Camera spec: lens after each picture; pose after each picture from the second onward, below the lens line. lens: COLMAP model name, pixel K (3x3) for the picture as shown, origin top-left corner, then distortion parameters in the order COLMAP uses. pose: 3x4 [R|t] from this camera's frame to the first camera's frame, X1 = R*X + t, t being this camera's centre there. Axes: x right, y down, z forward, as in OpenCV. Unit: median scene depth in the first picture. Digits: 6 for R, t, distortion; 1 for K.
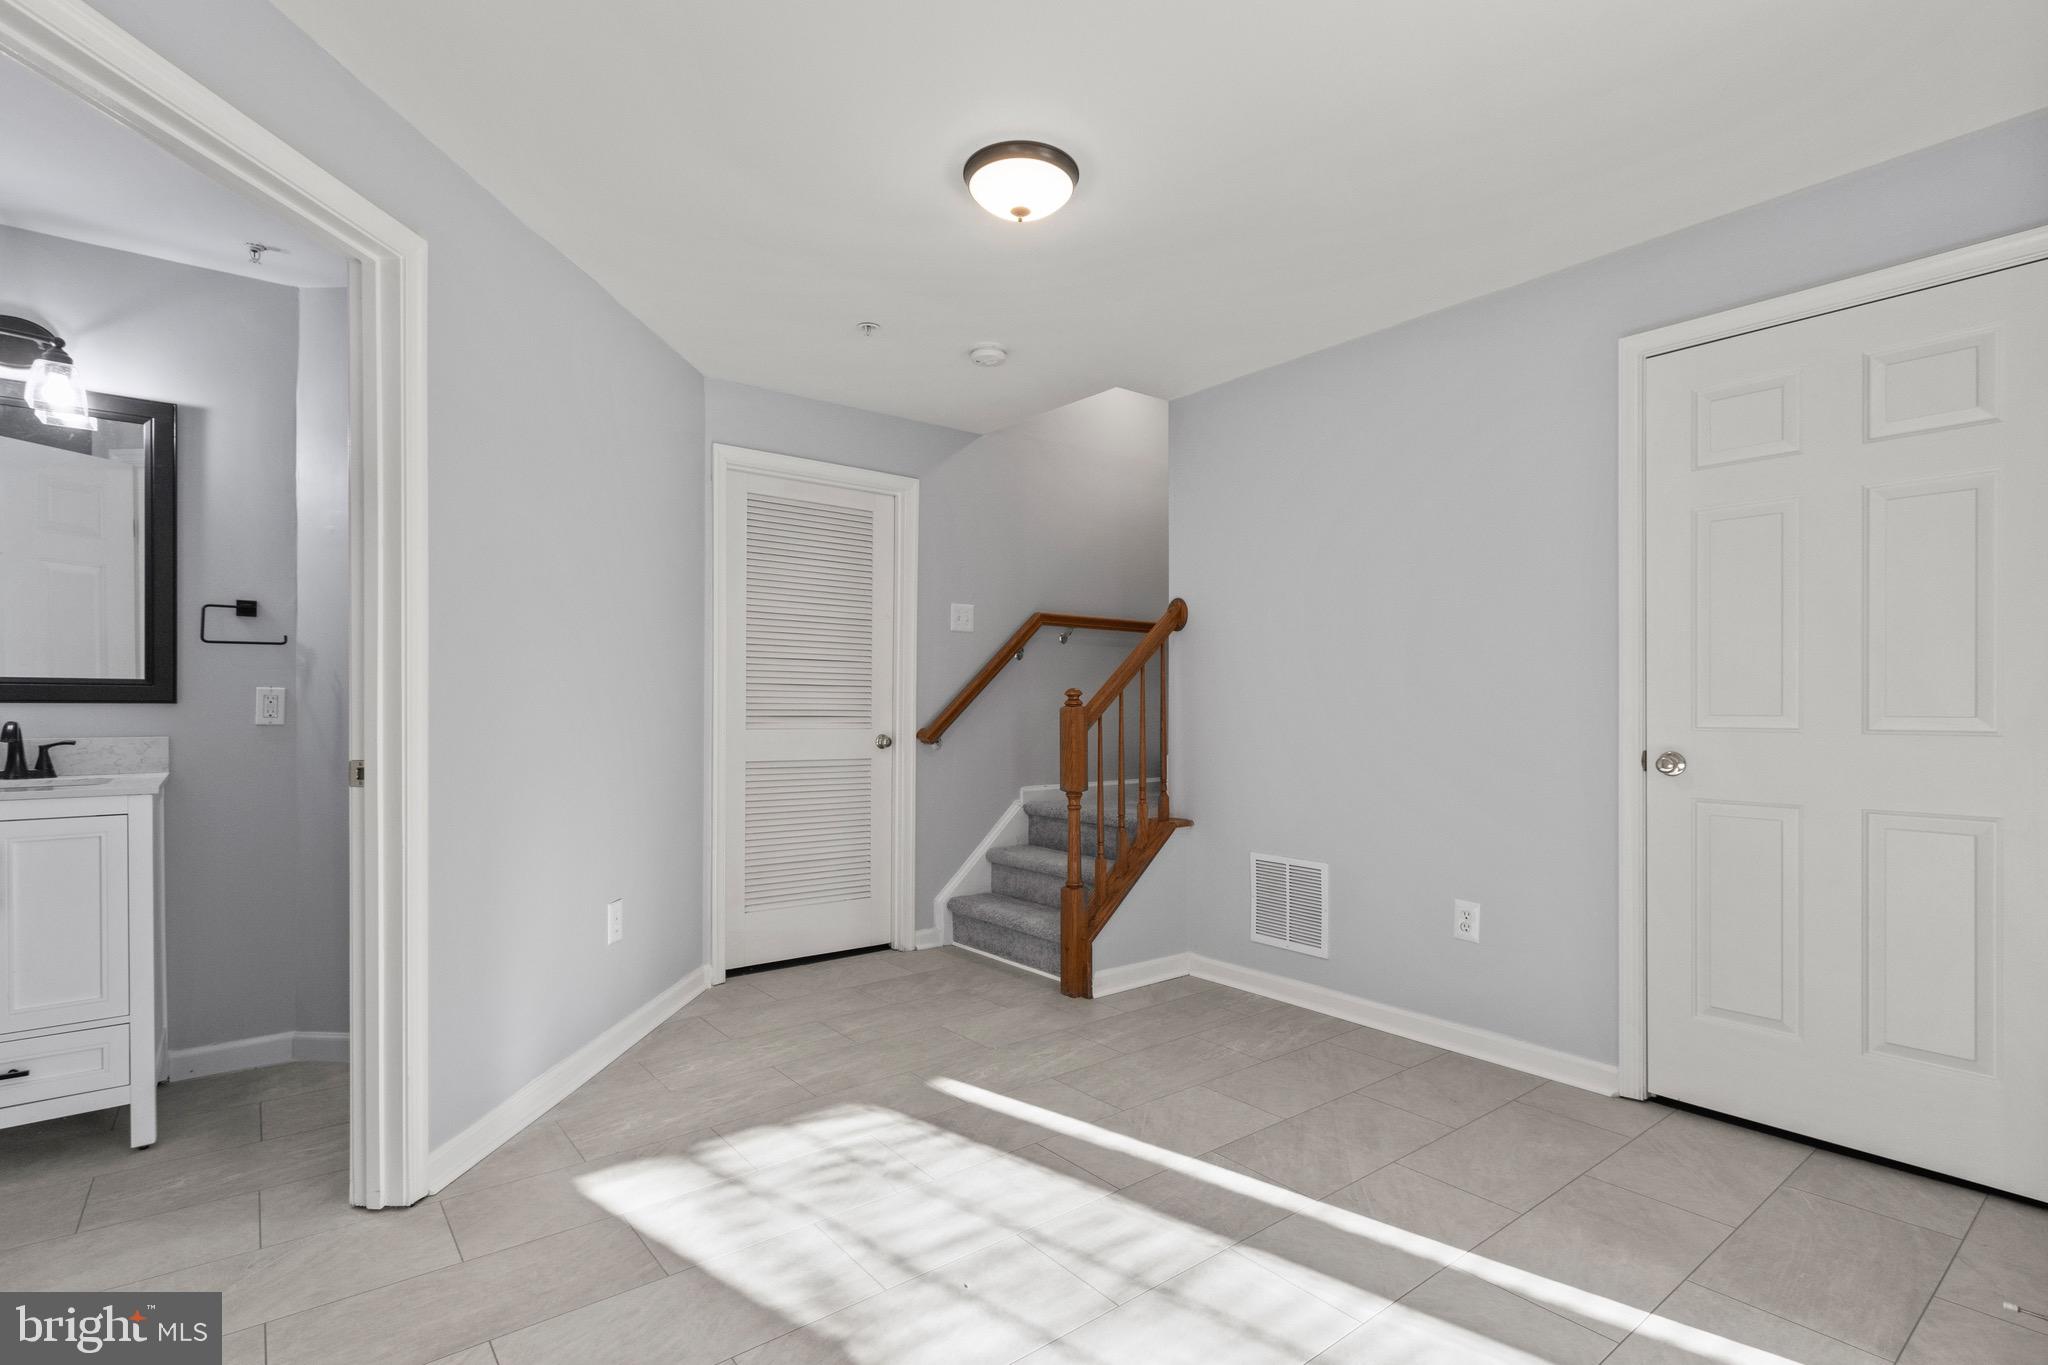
lens RADIAL K [[957.3, 0, 1020.3], [0, 957.3, 698.8], [0, 0, 1]] dist [0.002772, 0.000051]
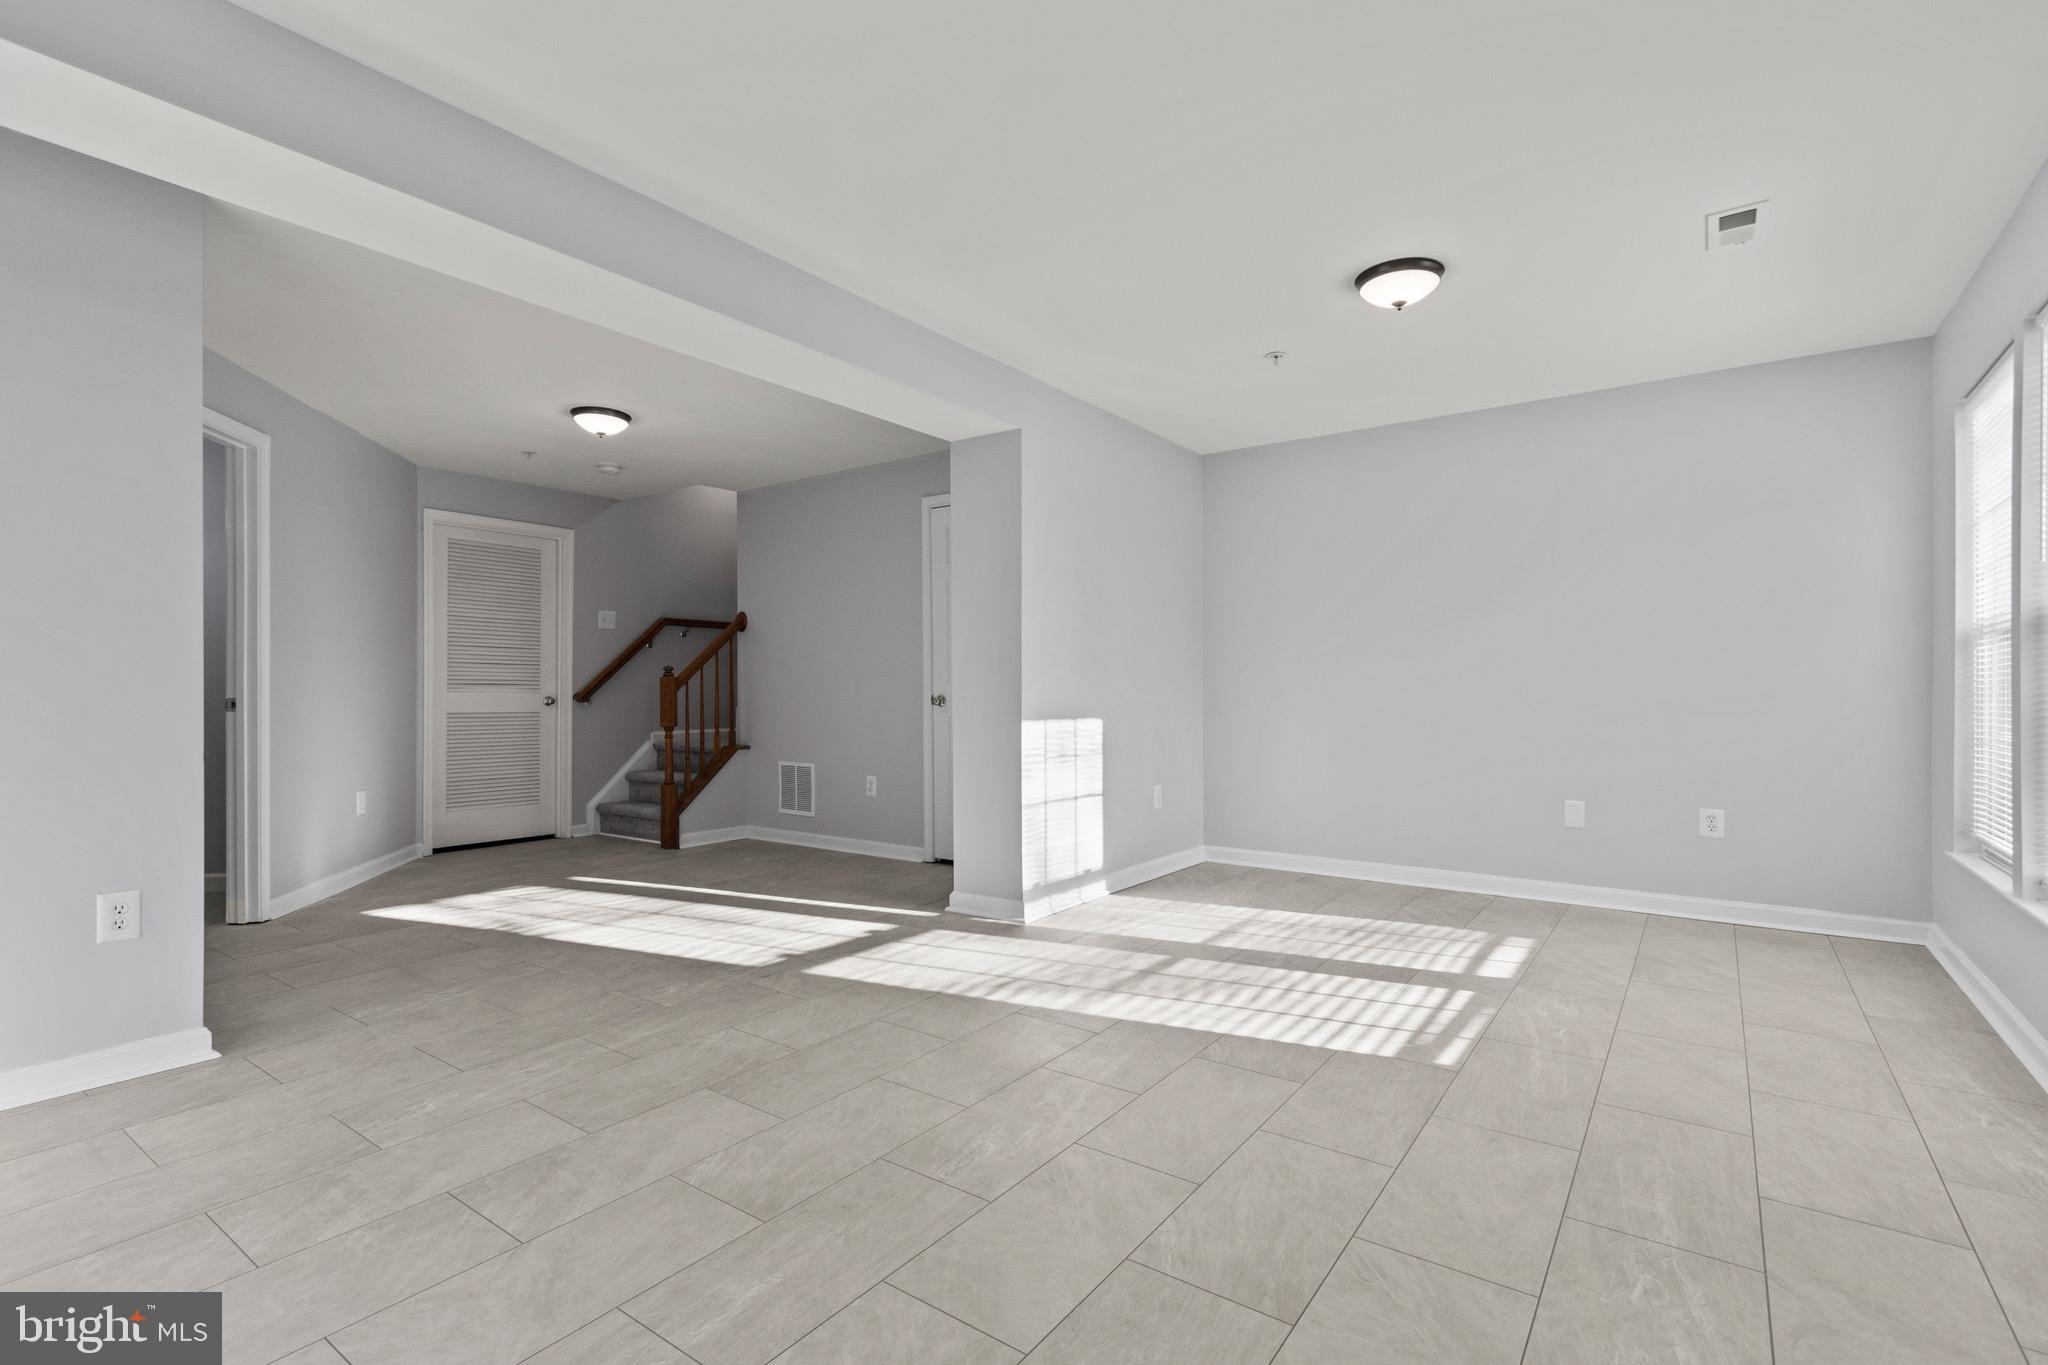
lens RADIAL K [[957.3, 0, 1026.0], [0, 957.3, 682.2], [0, 0, 1]] dist [0.002772, 0.000051]
pose [[0.962631, -0.001311, 0.270812, 0.193579], [0.001561, 0.999999, -0.000707, 0.018937], [-0.270811, 0.001104, 0.962632, -0.742570]]
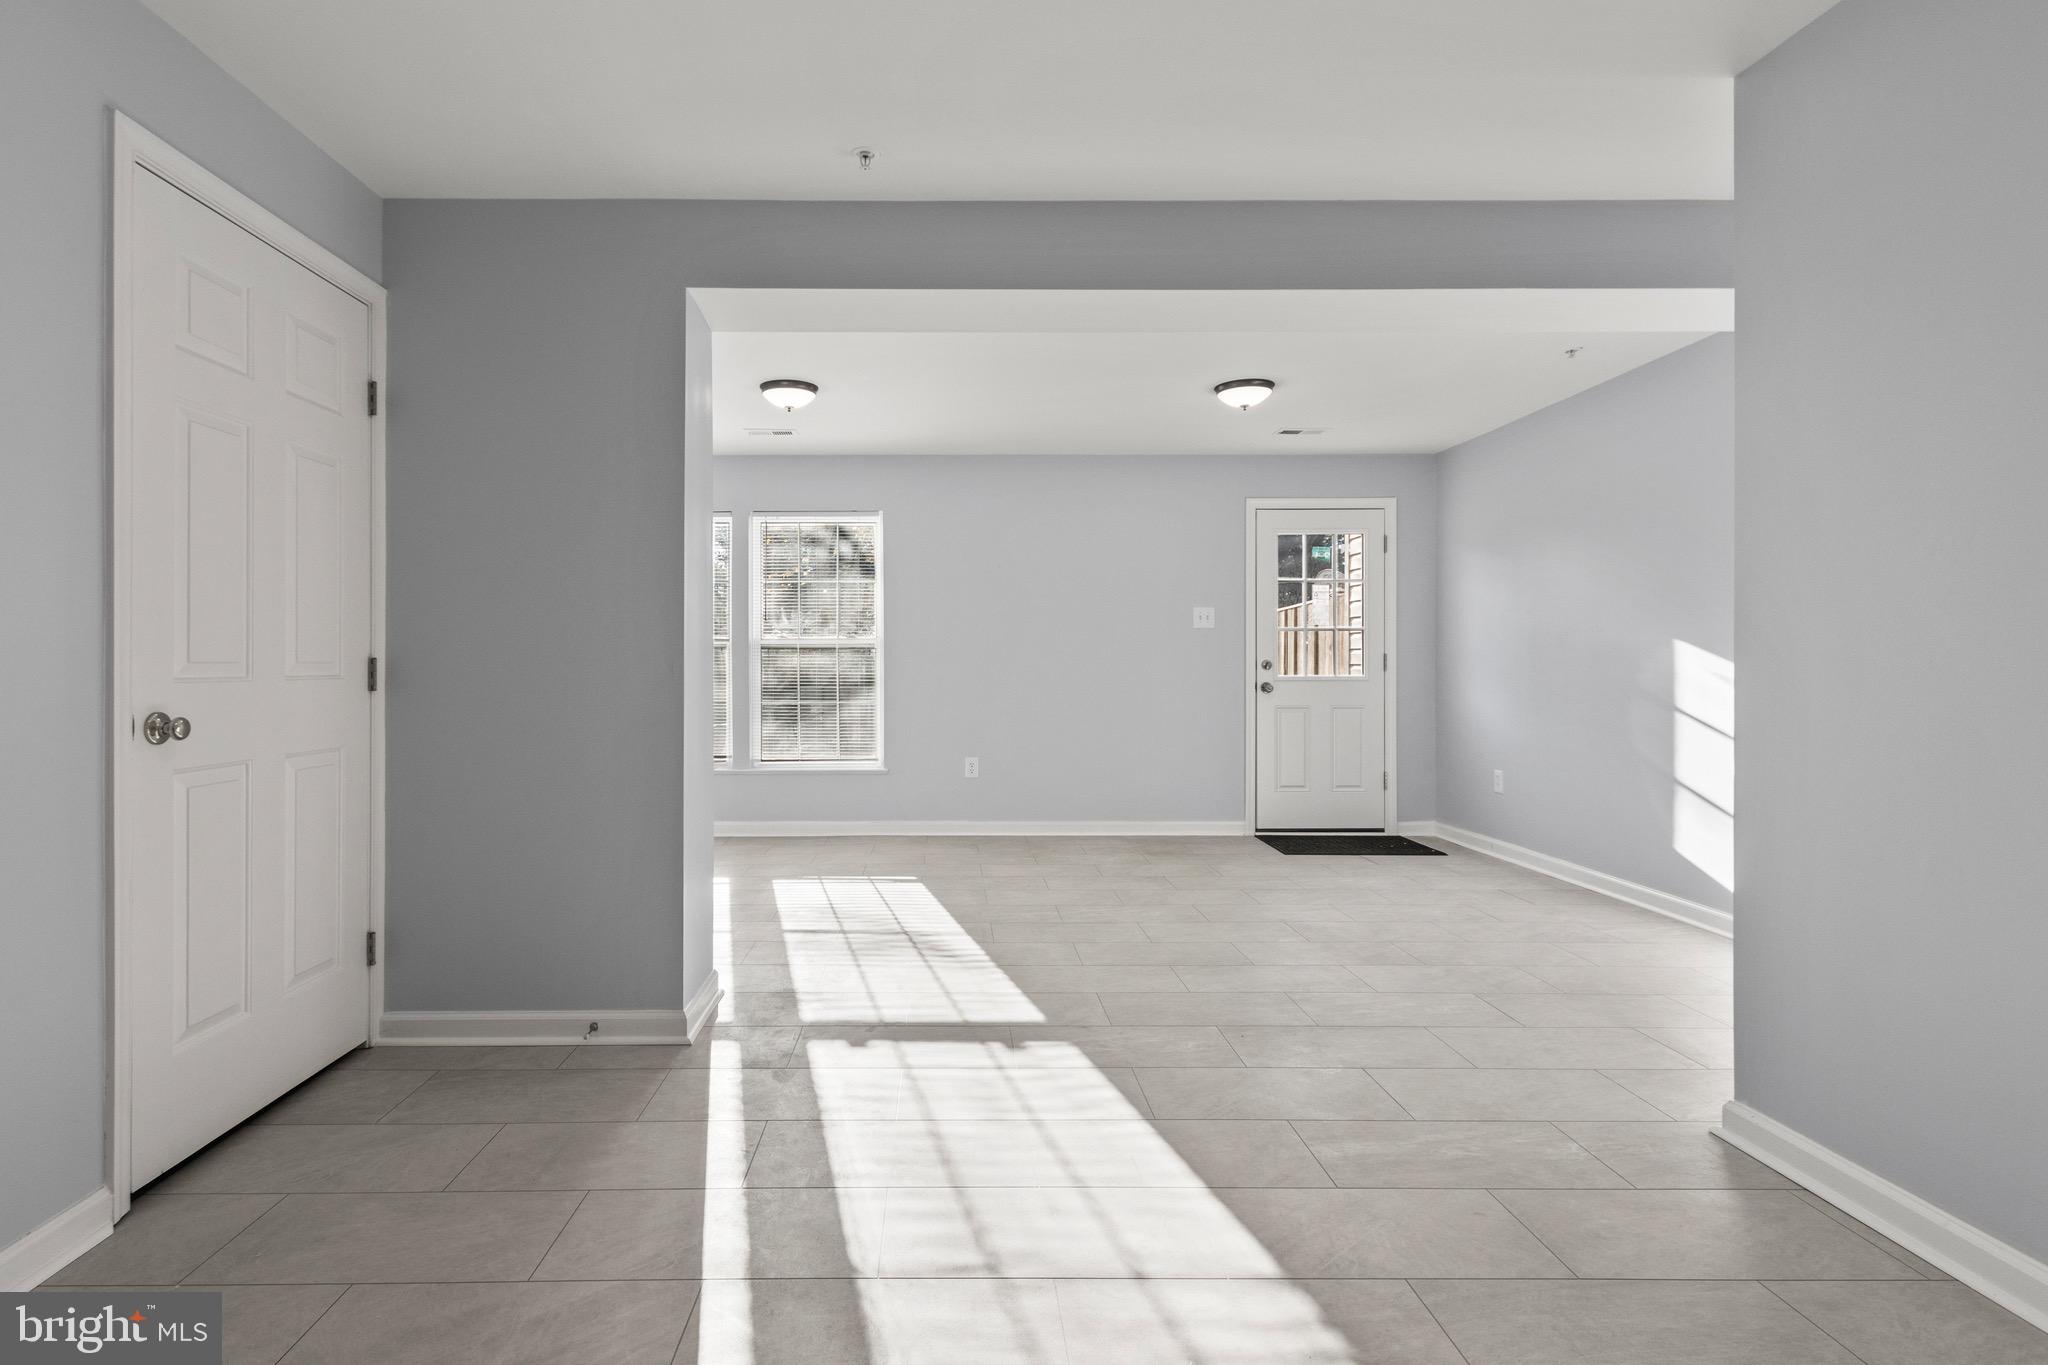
lens RADIAL K [[957.3, 0, 984.7], [0, 957.3, 662.3], [0, 0, 1]] dist [0.002772, 0.000051]
pose [[-0.786622, -0.005890, 0.617406, -0.194772], [-0.008568, 0.999962, -0.001377, 0.008152], [-0.617375, -0.006373, -0.786643, 0.810586]]
